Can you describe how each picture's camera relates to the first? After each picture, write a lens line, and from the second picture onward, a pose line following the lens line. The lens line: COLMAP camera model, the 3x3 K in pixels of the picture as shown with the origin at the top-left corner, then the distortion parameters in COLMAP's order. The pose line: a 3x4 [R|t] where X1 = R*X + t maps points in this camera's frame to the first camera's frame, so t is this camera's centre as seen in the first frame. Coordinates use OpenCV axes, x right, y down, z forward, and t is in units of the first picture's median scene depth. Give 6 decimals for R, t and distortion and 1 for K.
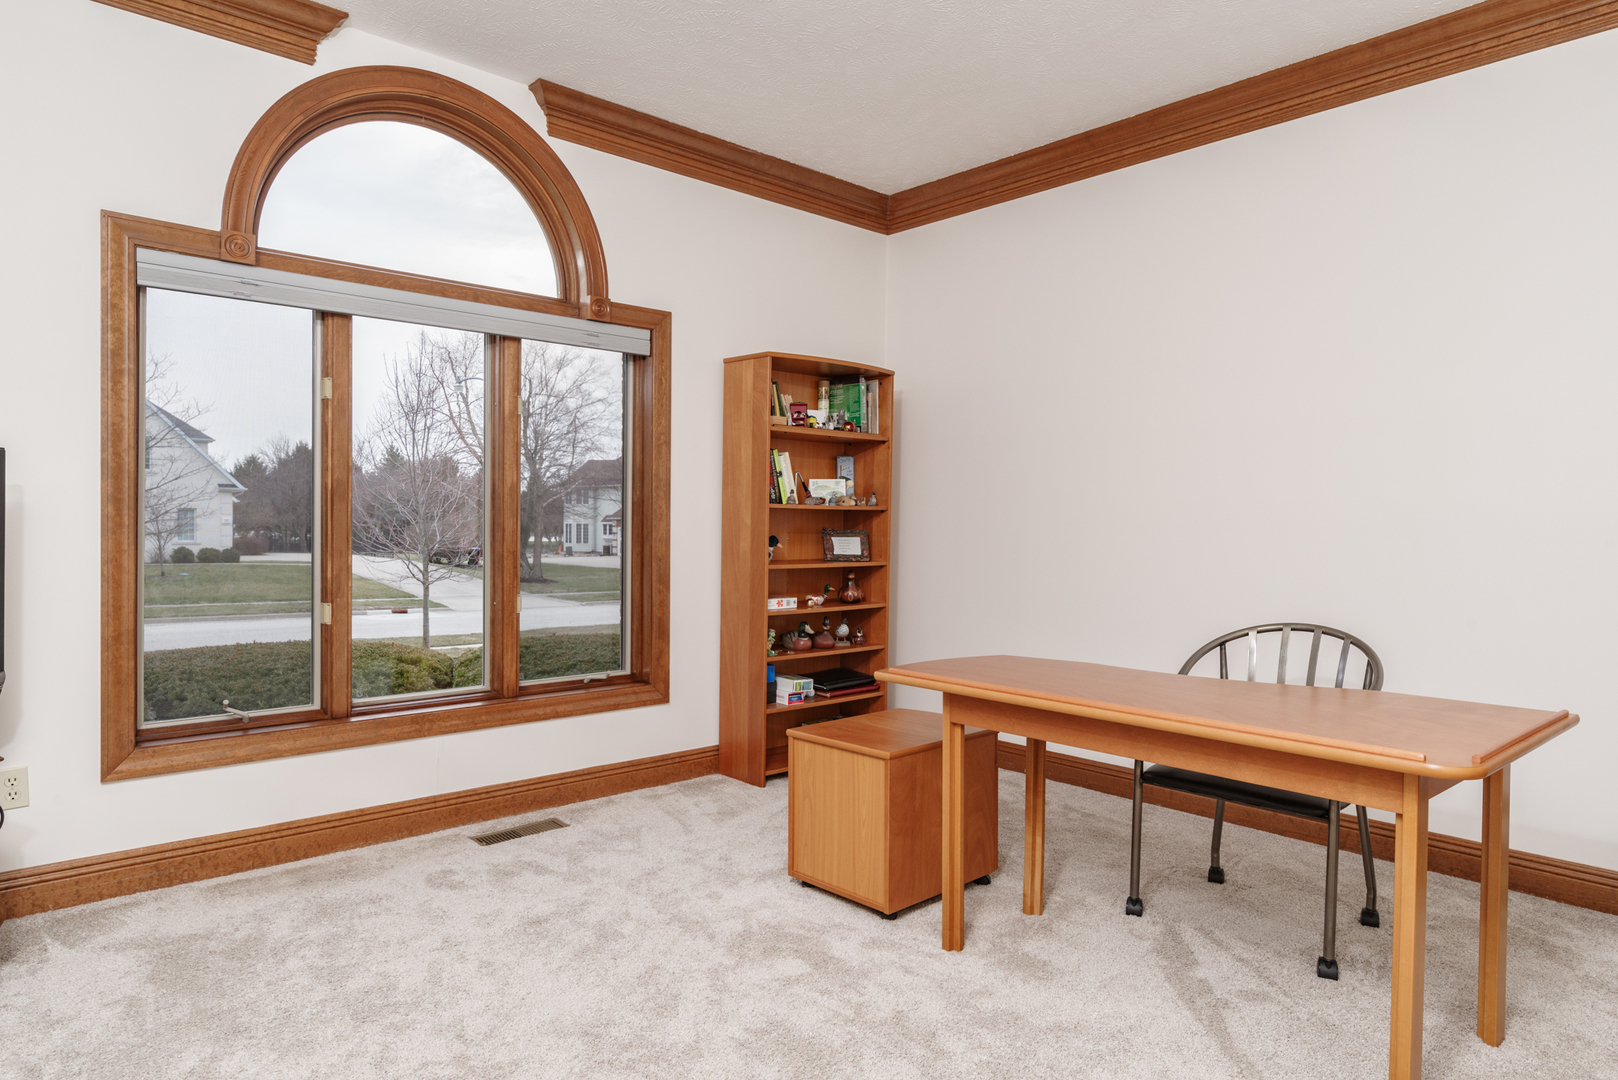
lens RADIAL K [[964.2, 0, 846.9], [0, 964.2, 536.3], [0, 0, 1]] dist [-0.000712, -0.000753]
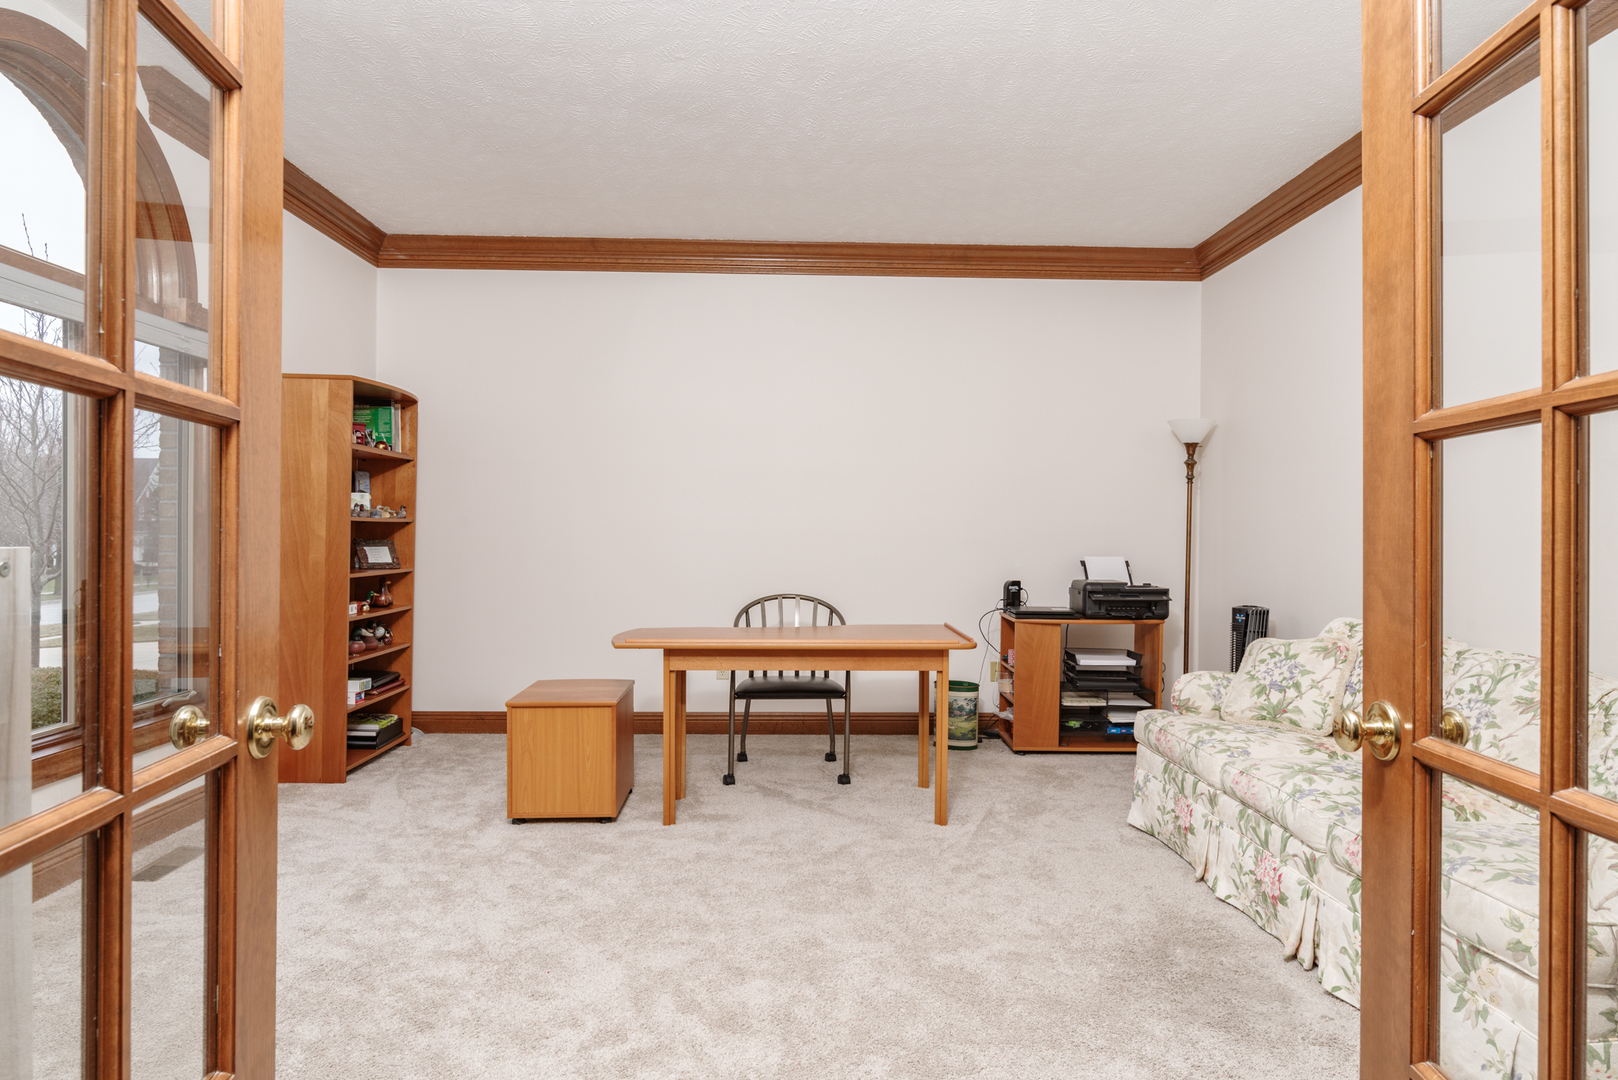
lens RADIAL K [[931.0, 0, 809.0], [0, 931.0, 540.0], [0, 0, 1]] dist [-0.000776, -0.000141]
pose [[0.659834, -0.012958, 0.751300, -0.512047], [0.012093, 0.999905, 0.006625, -0.008508], [-0.751314, 0.004714, 0.659928, -0.065005]]
